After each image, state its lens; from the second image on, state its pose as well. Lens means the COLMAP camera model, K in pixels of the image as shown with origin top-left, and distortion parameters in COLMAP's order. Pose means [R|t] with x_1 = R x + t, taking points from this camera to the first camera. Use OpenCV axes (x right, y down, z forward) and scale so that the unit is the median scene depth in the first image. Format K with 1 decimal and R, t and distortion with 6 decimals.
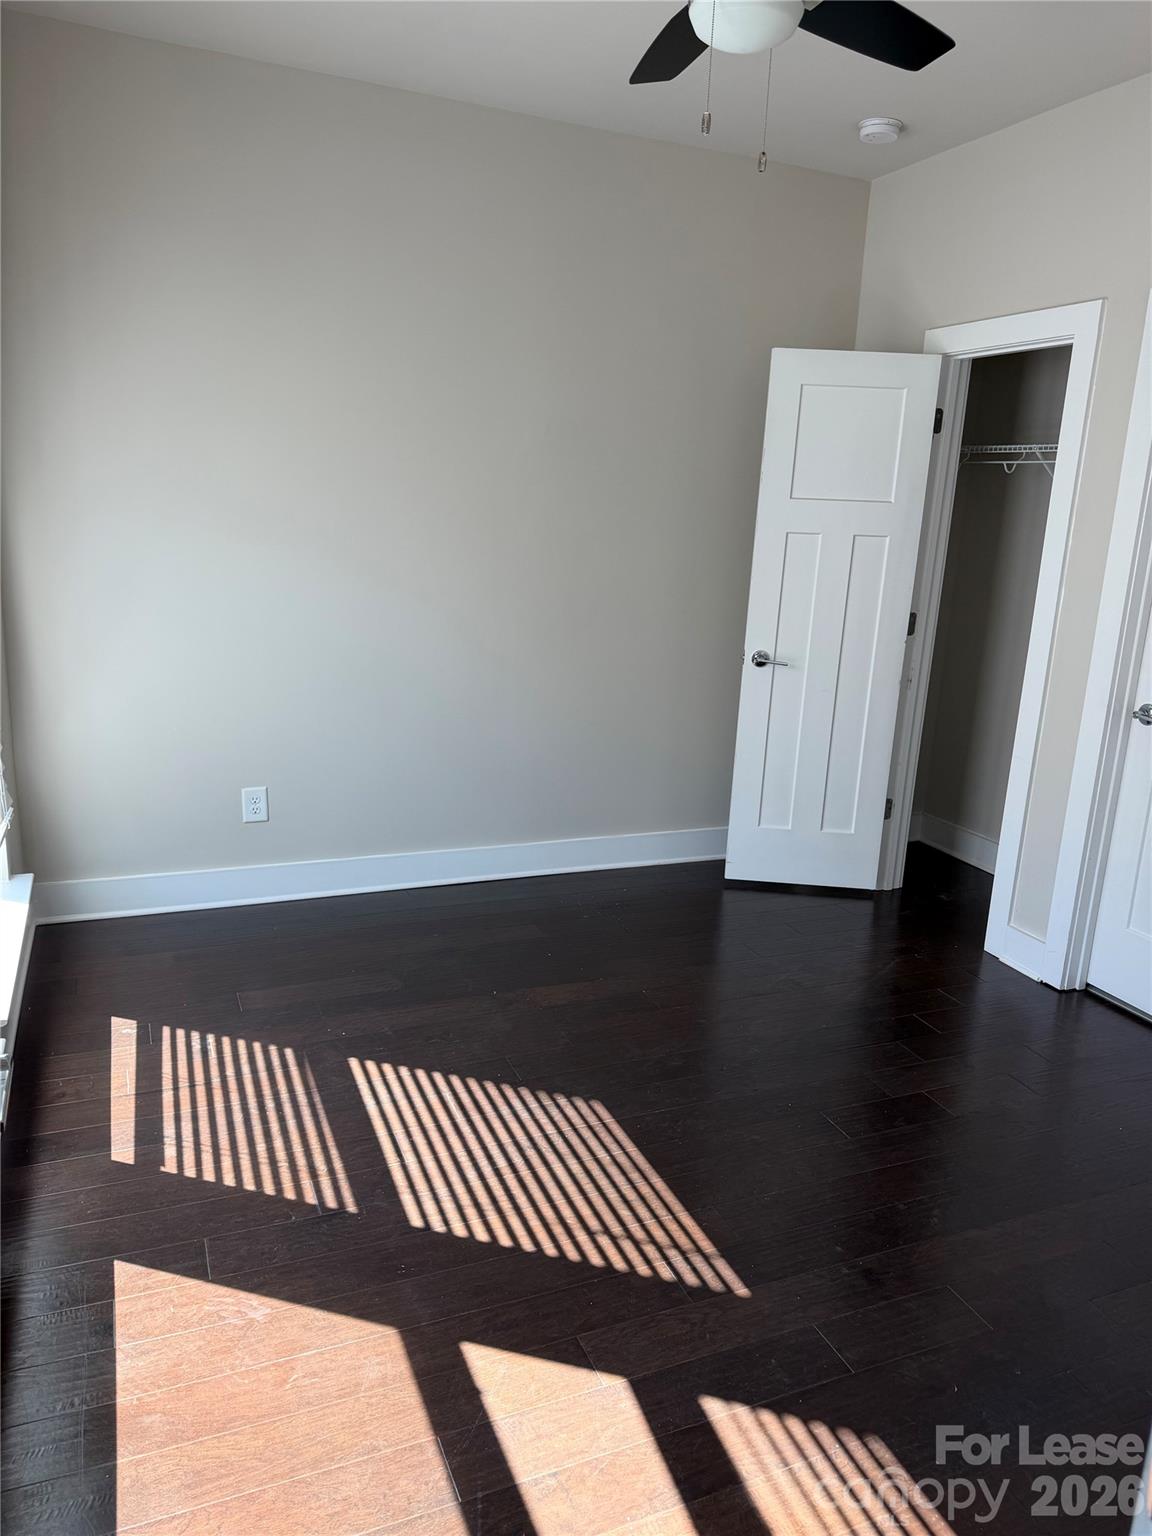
lens RADIAL K [[1083.4, 0, 569.9], [0, 1083.4, 768.8], [0, 0, 1]] dist [0.004144, 0.000008]
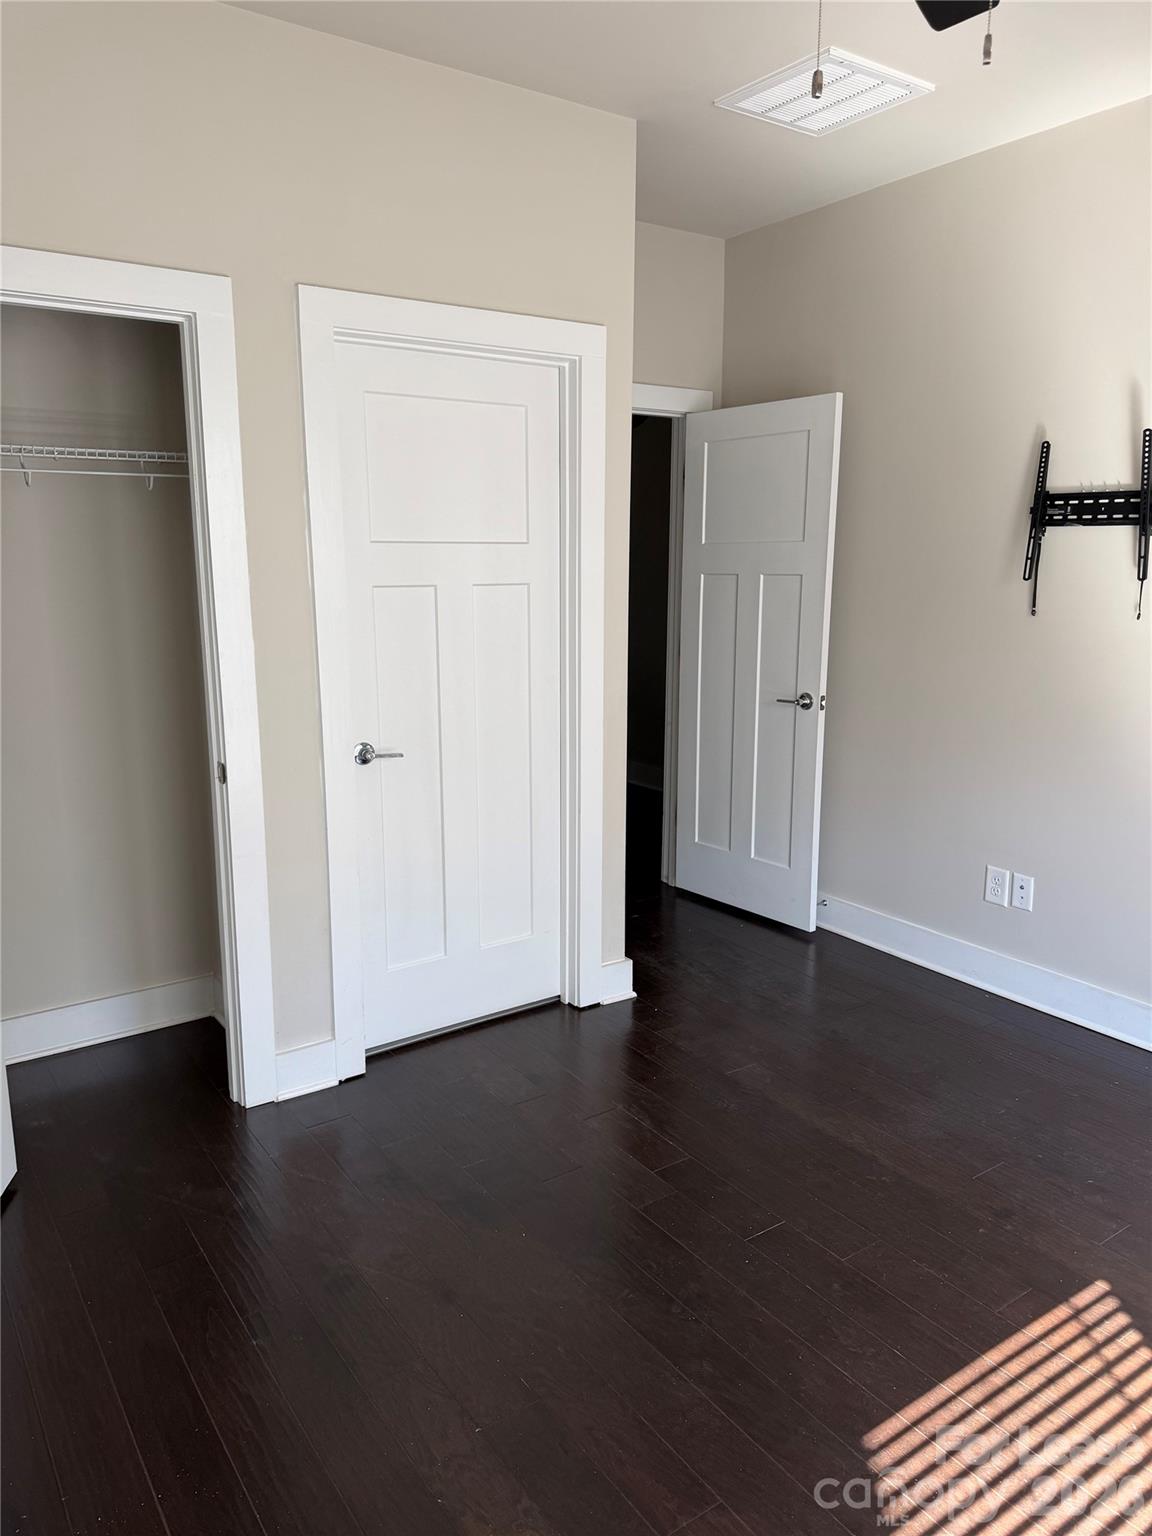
lens RADIAL K [[1083.4, 0, 573.1], [0, 1083.4, 766.5], [0, 0, 1]] dist [0.004144, 0.000008]
pose [[-0.211499, -0.232993, 0.949201, -0.495820], [0.218723, 0.935257, 0.278305, -0.323154], [-0.952590, 0.266473, -0.146845, 1.196706]]
